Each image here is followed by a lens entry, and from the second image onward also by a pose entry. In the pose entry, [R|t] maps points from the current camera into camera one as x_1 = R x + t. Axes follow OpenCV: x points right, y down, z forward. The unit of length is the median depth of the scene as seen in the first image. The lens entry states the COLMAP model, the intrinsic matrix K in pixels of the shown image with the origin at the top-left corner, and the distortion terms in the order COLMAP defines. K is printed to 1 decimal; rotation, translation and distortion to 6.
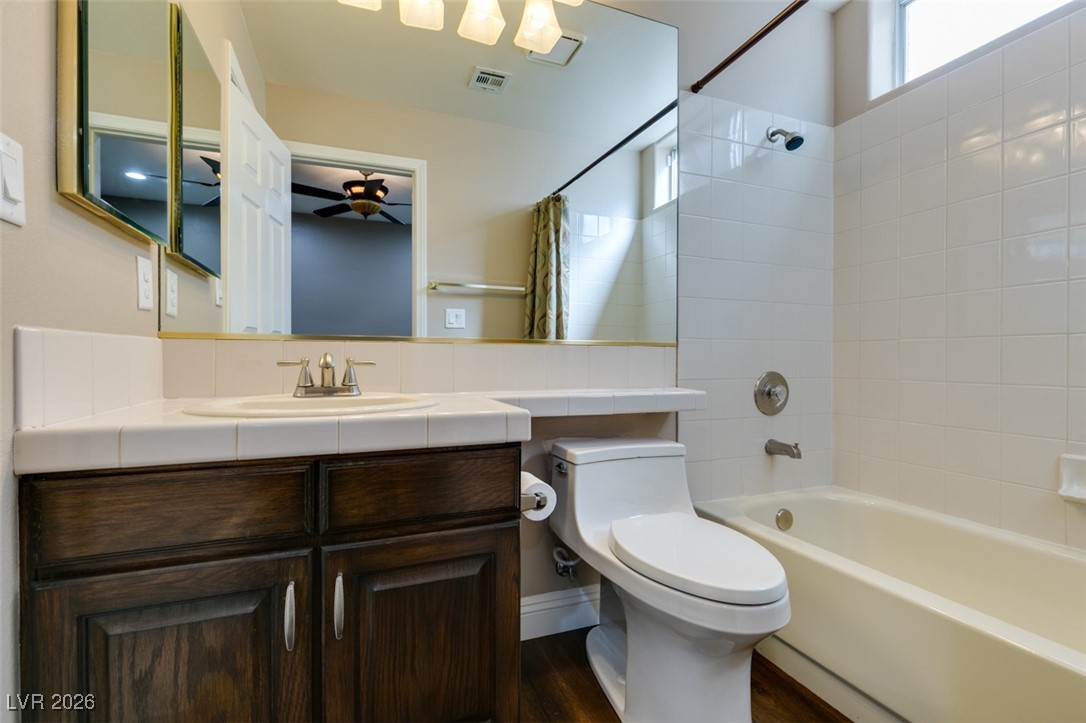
lens RADIAL K [[486.8, 0, 543.5], [0, 486.8, 359.8], [0, 0, 1]] dist [0.006657, -0.001721]
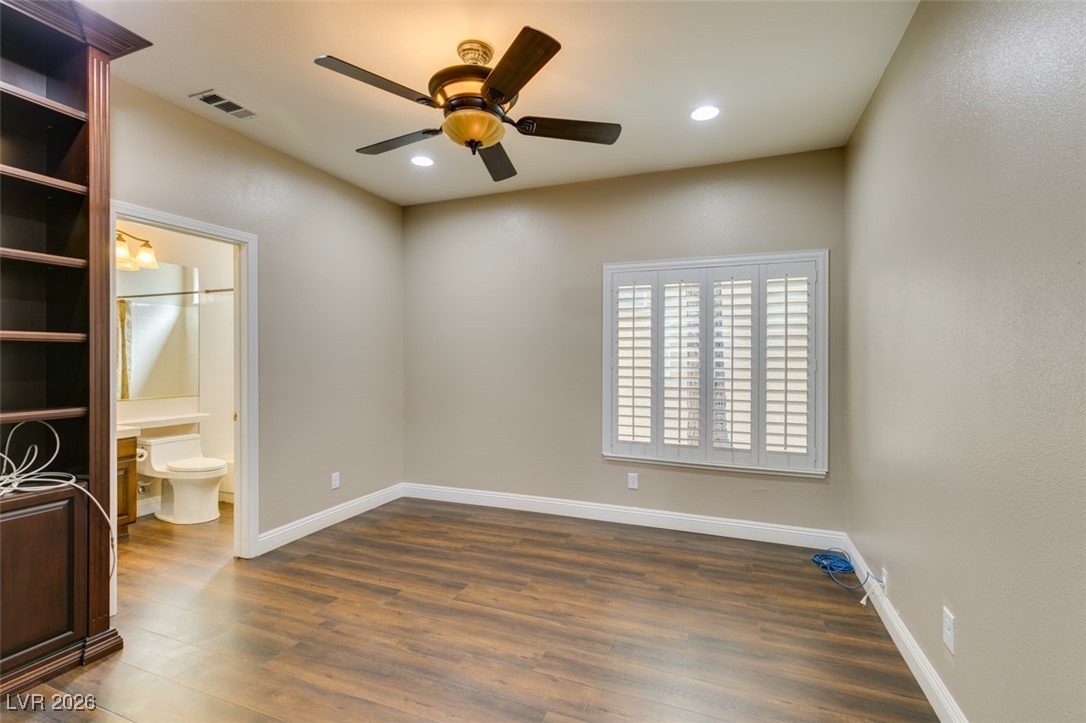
lens RADIAL K [[486.8, 0, 534.2], [0, 486.8, 364.2], [0, 0, 1]] dist [0.006657, -0.001721]
pose [[0.689153, -0.001175, 0.724614, -0.488474], [-0.007188, 0.999938, 0.008457, -0.312257], [-0.724580, -0.011036, 0.689103, -2.715078]]
